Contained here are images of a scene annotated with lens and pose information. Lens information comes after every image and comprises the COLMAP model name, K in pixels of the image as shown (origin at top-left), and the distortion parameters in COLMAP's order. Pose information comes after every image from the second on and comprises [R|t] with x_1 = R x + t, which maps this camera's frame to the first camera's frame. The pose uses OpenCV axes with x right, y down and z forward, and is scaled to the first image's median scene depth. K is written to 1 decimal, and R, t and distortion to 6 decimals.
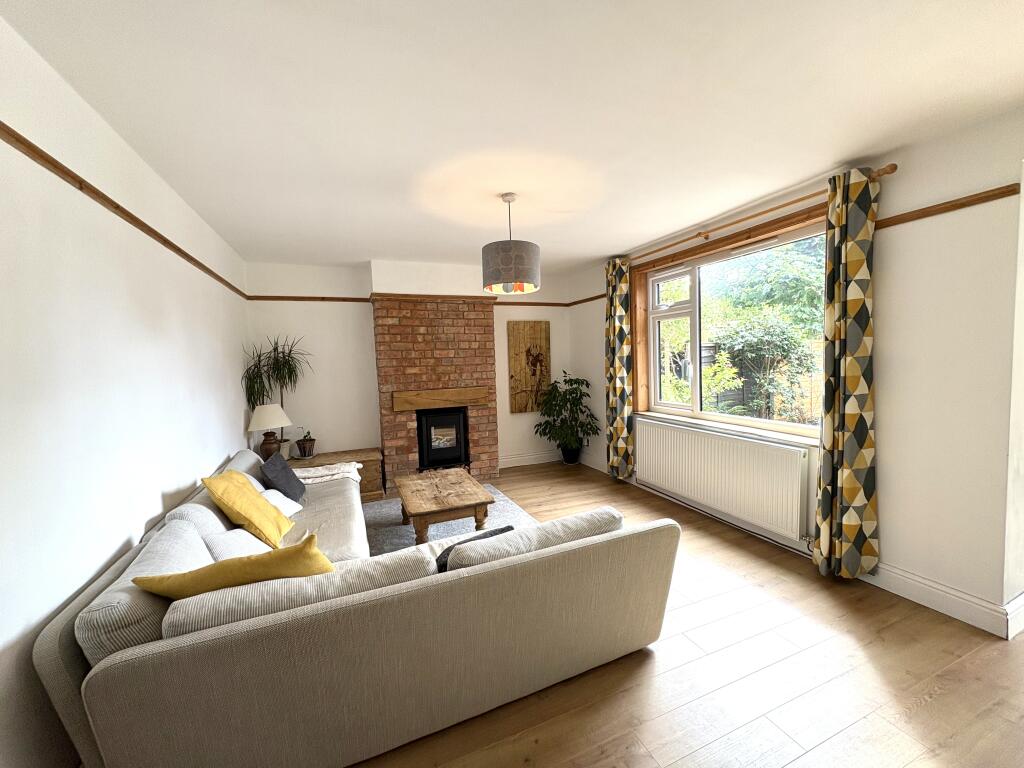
lens RADIAL K [[406.3, 0, 513.8], [0, 406.3, 383.5], [0, 0, 1]] dist [-0.001316, -0.000049]
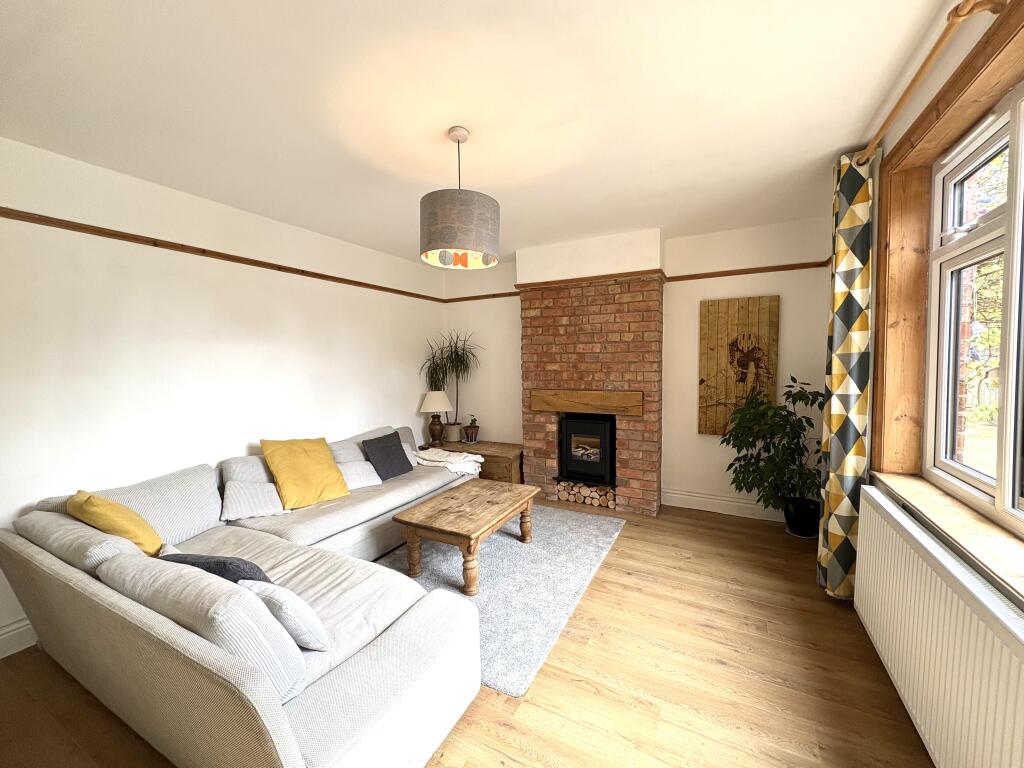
lens RADIAL K [[406.3, 0, 513.8], [0, 406.3, 383.5], [0, 0, 1]] dist [-0.001316, -0.000049]
pose [[0.638615, 0.067511, -0.766559, 0.378904], [-0.056045, 0.997579, 0.041166, -0.027536], [0.767482, 0.016673, 0.640853, 0.362447]]
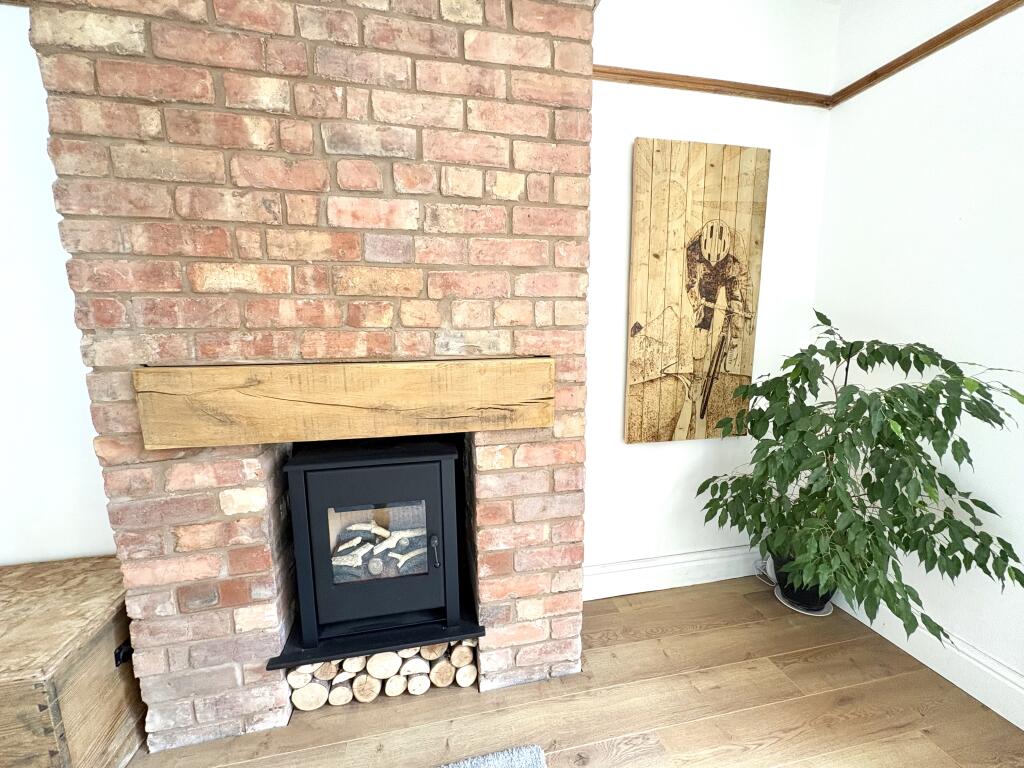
lens RADIAL K [[406.3, 0, 513.8], [0, 406.3, 383.5], [0, 0, 1]] dist [-0.001316, -0.000049]
pose [[0.982558, 0.051430, -0.178704, -0.045663], [-0.036087, 0.995460, 0.088070, 0.001501], [0.182422, -0.080085, 0.979953, 0.793305]]
